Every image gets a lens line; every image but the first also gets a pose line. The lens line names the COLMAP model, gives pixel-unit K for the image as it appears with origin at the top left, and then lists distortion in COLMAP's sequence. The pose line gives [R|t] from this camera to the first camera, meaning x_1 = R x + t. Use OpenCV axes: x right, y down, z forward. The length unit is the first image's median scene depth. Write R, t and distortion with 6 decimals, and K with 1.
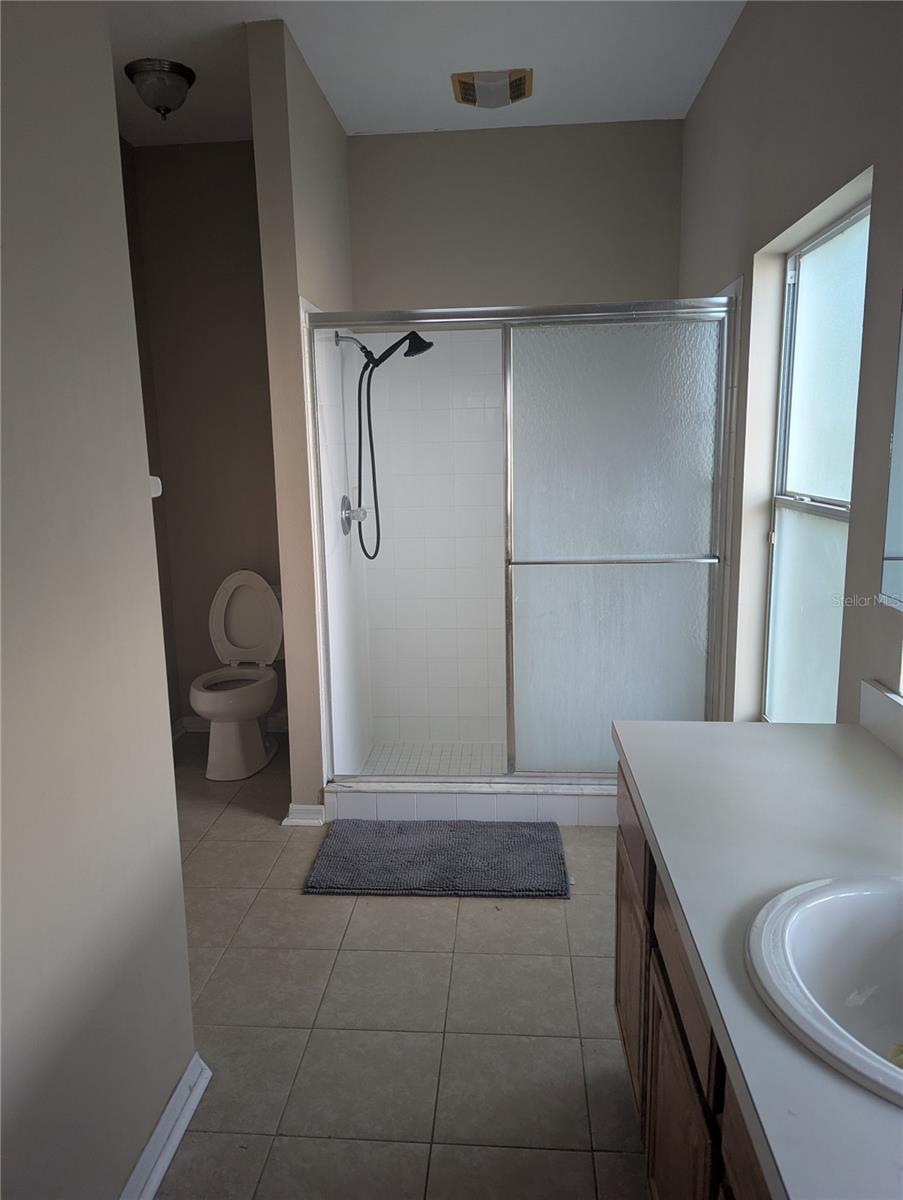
lens RADIAL K [[826.7, 0, 451.5], [0, 826.7, 600.0], [0, 0, 1]] dist [0.079032, -0.081000]
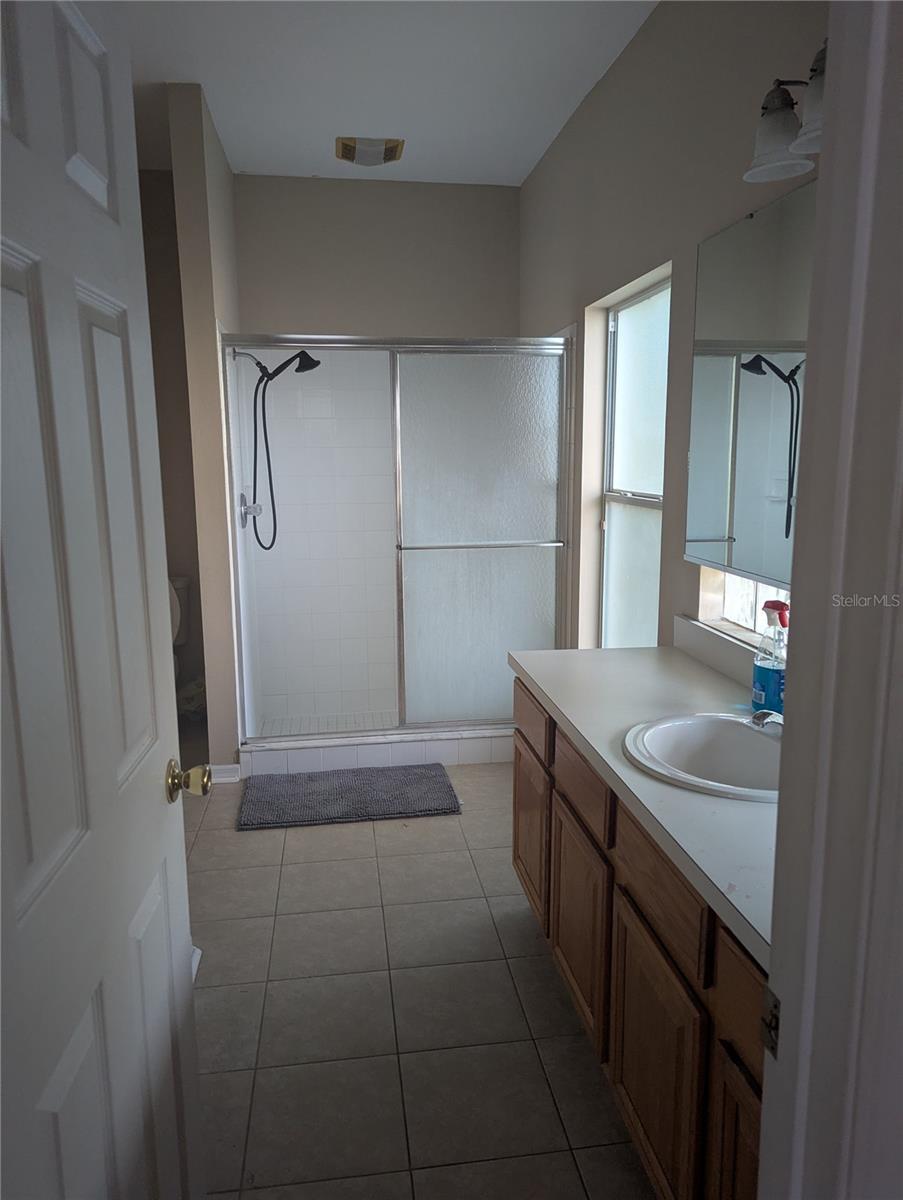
lens RADIAL K [[839.9, 0, 451.5], [0, 839.9, 600.0], [0, 0, 1]] dist [0.085287, -0.071315]
pose [[0.976000, -0.025158, 0.216311, -0.121920], [0.027513, 0.999590, -0.007886, 0.041836], [-0.216024, 0.013649, 0.976293, -0.207893]]
